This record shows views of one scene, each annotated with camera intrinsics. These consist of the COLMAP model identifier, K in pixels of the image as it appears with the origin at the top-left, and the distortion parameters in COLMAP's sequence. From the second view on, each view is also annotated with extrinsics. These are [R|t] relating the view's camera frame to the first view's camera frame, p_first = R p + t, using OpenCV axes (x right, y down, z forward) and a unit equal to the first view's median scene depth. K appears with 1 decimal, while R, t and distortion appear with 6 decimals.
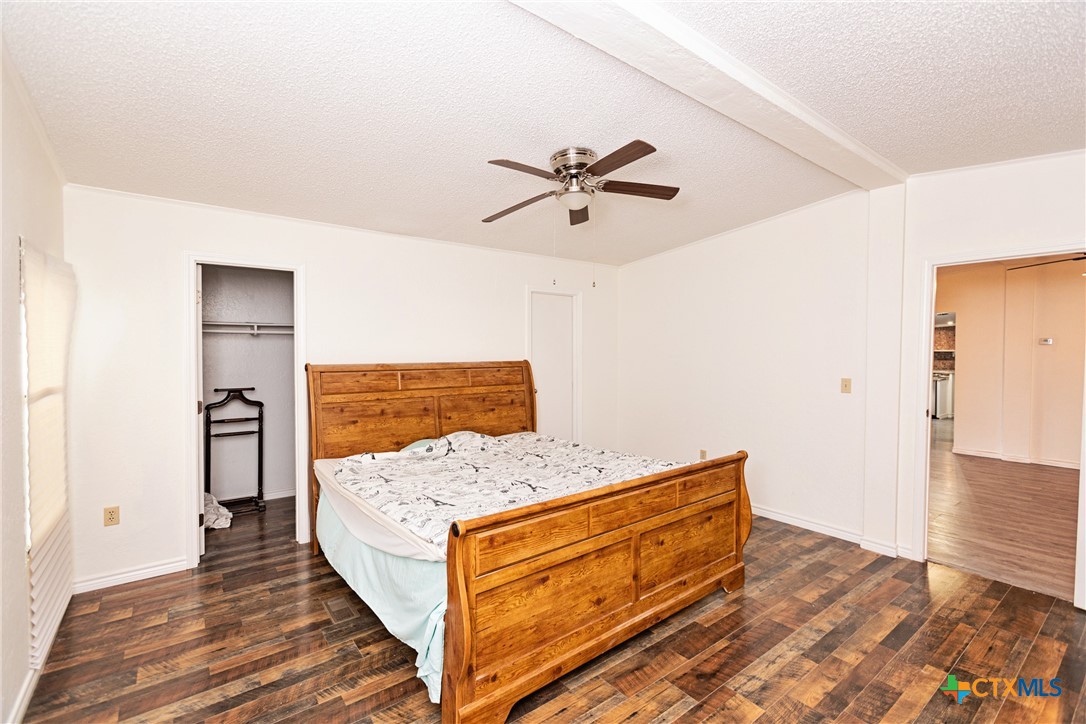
lens RADIAL K [[492.9, 0, 543.0], [0, 492.9, 362.0], [0, 0, 1]] dist [-0.023153, 0.018584]
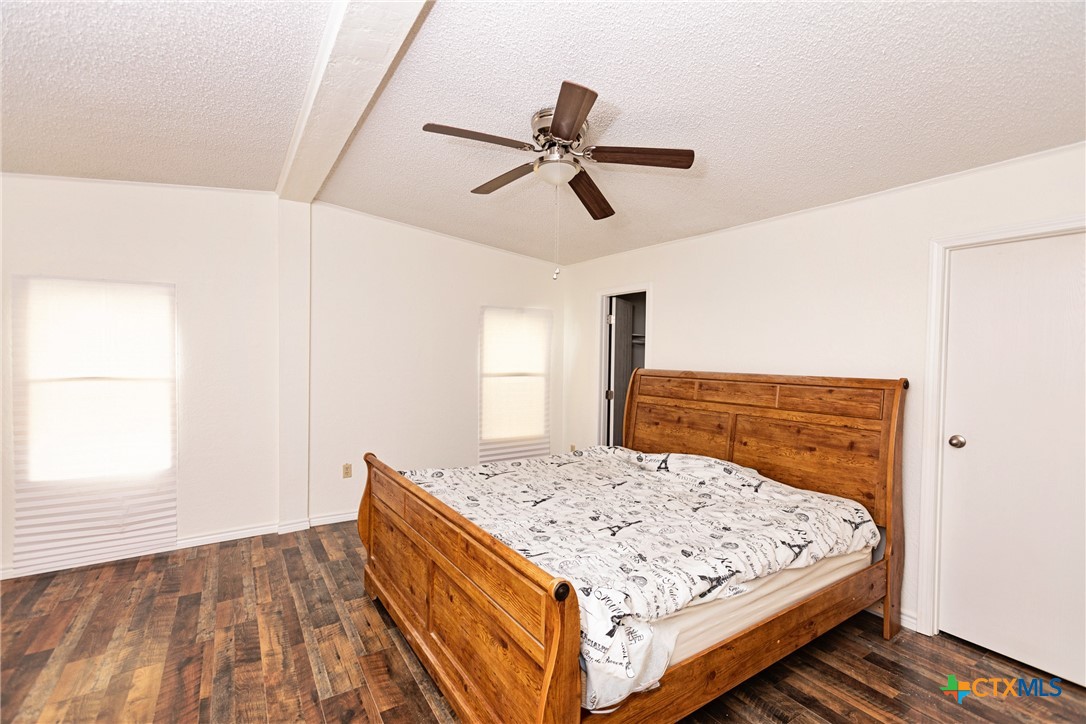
lens RADIAL K [[492.9, 0, 543.0], [0, 492.9, 362.0], [0, 0, 1]] dist [-0.023153, 0.018584]
pose [[-0.092273, 0.012800, -0.995651, 0.673161], [-0.039553, 0.999081, 0.016510, -0.019035], [0.994948, 0.040905, -0.091682, 0.805502]]
